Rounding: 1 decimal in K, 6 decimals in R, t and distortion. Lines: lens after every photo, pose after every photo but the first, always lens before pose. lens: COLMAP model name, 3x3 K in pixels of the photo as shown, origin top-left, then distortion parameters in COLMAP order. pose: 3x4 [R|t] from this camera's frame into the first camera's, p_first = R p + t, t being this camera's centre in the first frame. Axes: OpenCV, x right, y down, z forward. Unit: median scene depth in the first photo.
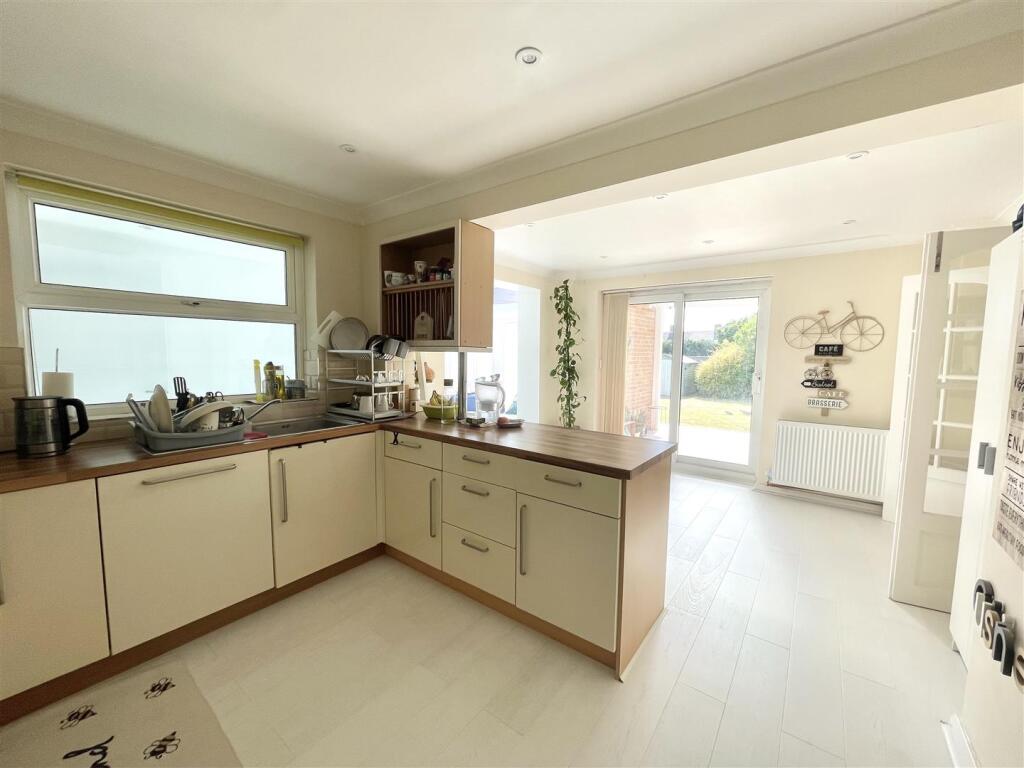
lens RADIAL K [[415.5, 0, 510.6], [0, 415.5, 387.6], [0, 0, 1]] dist [-0.002508, -0.000121]
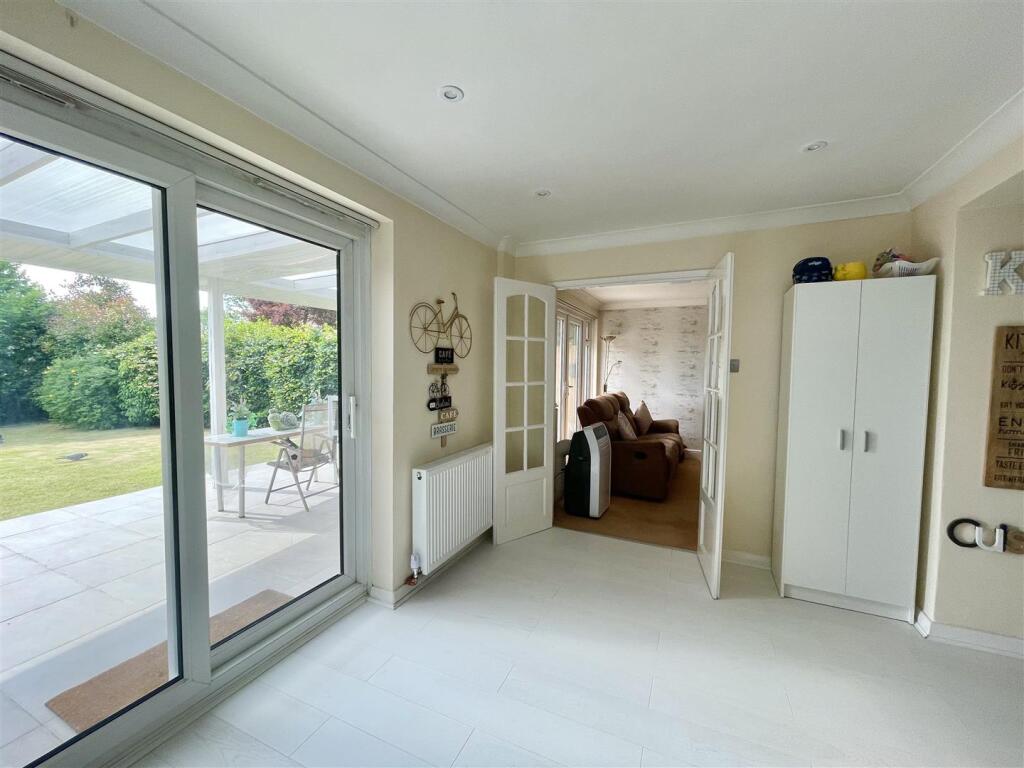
lens RADIAL K [[415.5, 0, 511.8], [0, 415.5, 392.2], [0, 0, 1]] dist [-0.002508, -0.000121]
pose [[-0.225506, -0.066633, 0.971961, 0.031991], [0.075591, 0.993454, 0.085644, -0.080554], [-0.971305, 0.092785, -0.218993, 1.049941]]
